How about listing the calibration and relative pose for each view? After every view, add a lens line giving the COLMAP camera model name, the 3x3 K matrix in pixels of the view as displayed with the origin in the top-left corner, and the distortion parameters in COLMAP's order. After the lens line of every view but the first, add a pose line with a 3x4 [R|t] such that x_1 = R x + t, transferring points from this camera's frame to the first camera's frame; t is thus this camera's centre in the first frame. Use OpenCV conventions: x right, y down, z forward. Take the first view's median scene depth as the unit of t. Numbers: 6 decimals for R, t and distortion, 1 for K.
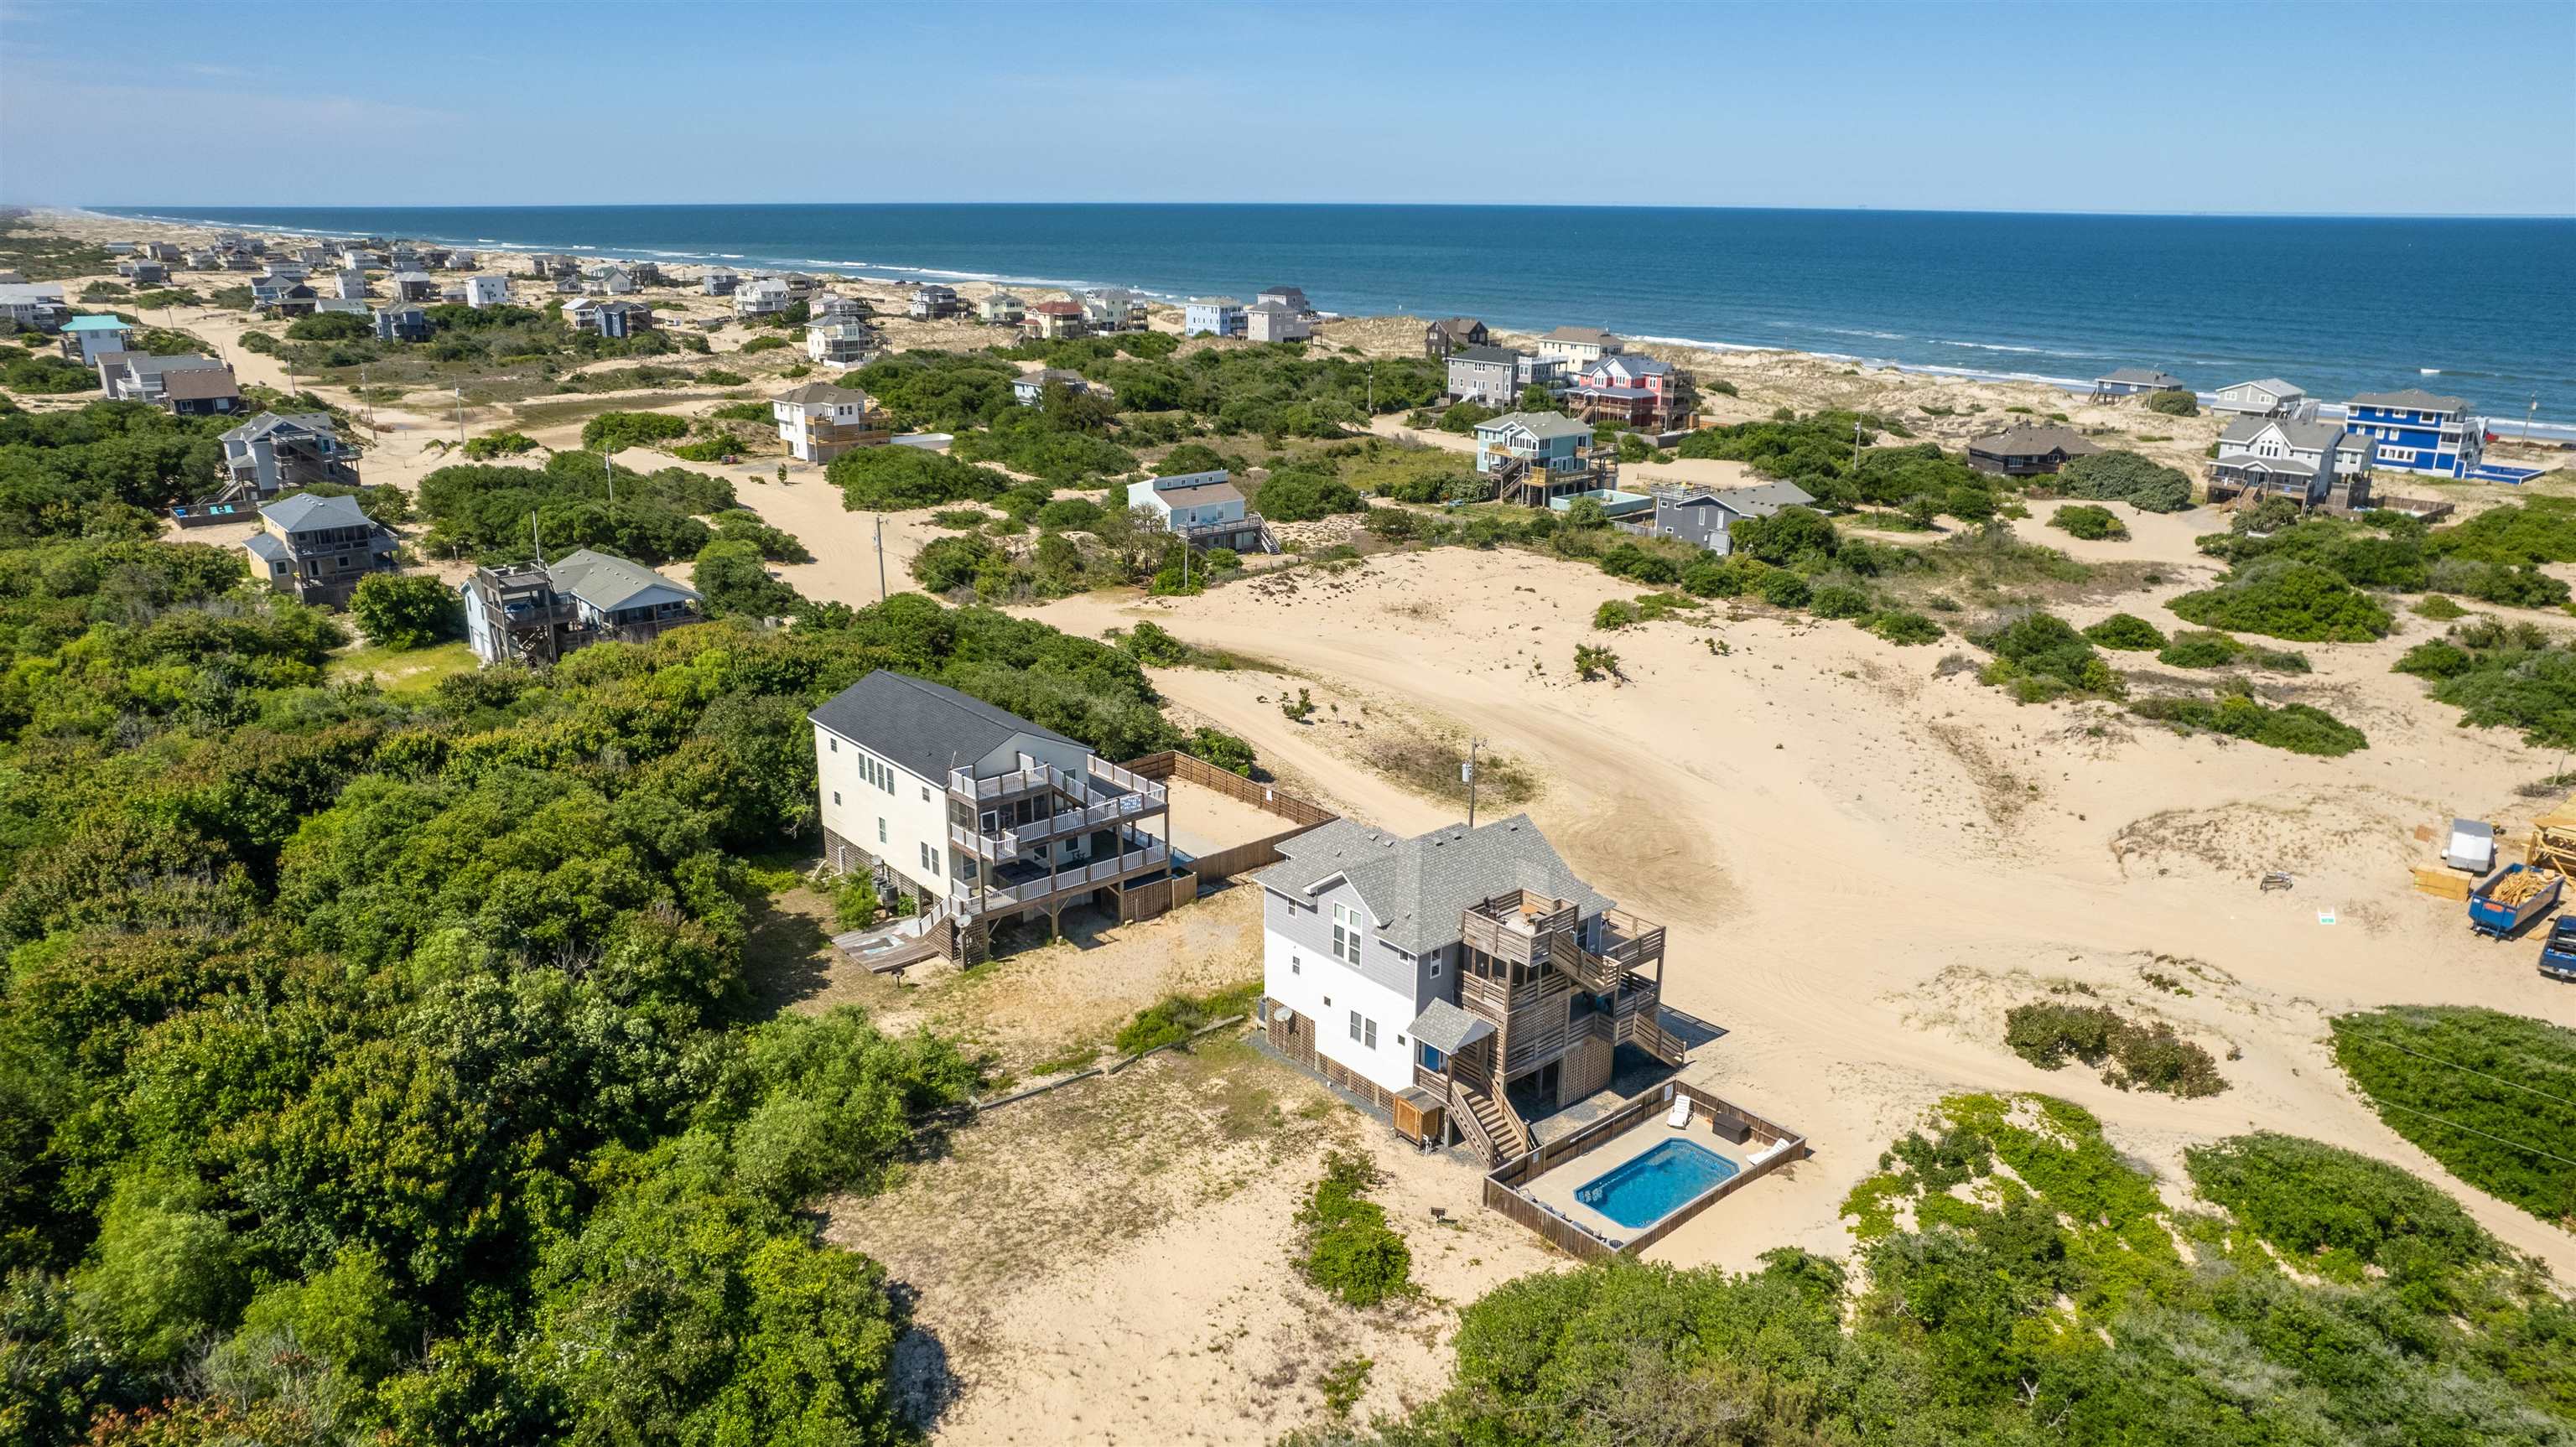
lens RADIAL K [[1688.4, 0, 1305.2], [0, 1688.4, 736.7], [0, 0, 1]] dist [-0.075923, 0.067606]
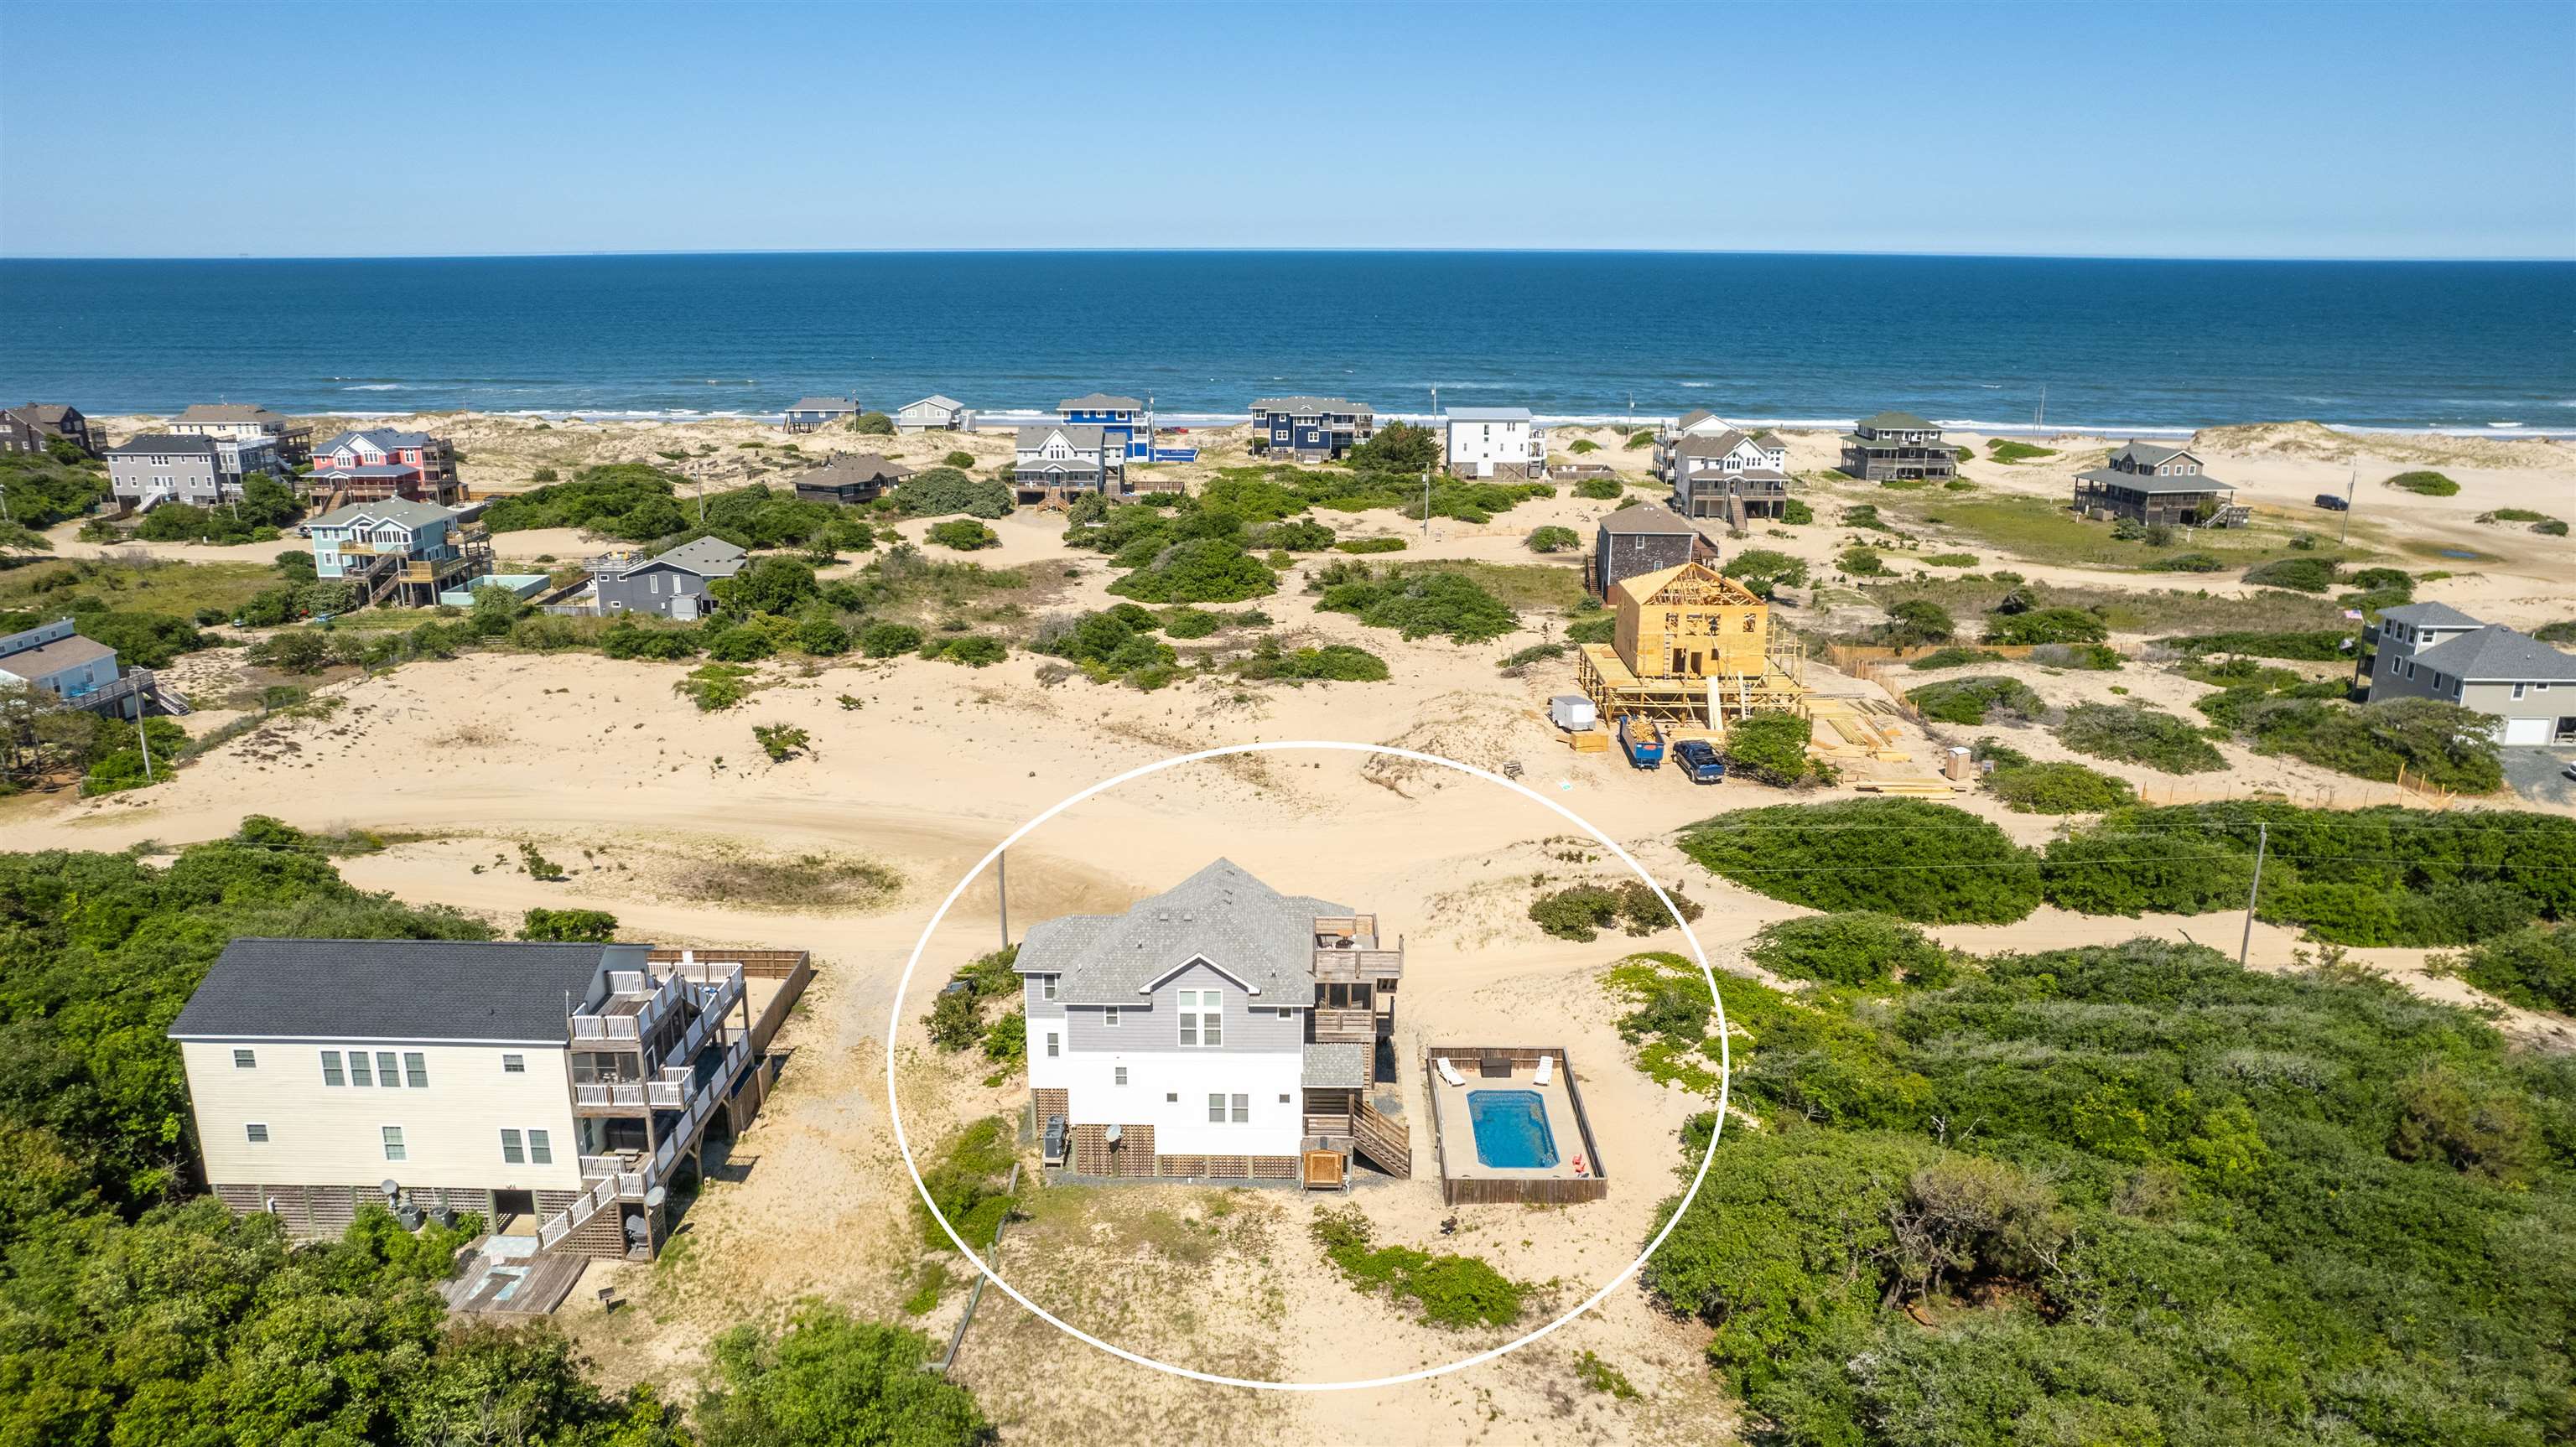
lens RADIAL K [[1688.4, 0, 1305.2], [0, 1688.4, 736.7], [0, 0, 1]] dist [-0.075923, 0.067606]
pose [[0.663051, -0.213730, 0.717414, -0.200449], [0.230735, 0.970064, 0.075748, -0.032855], [-0.712127, 0.115307, 0.692517, 0.094452]]
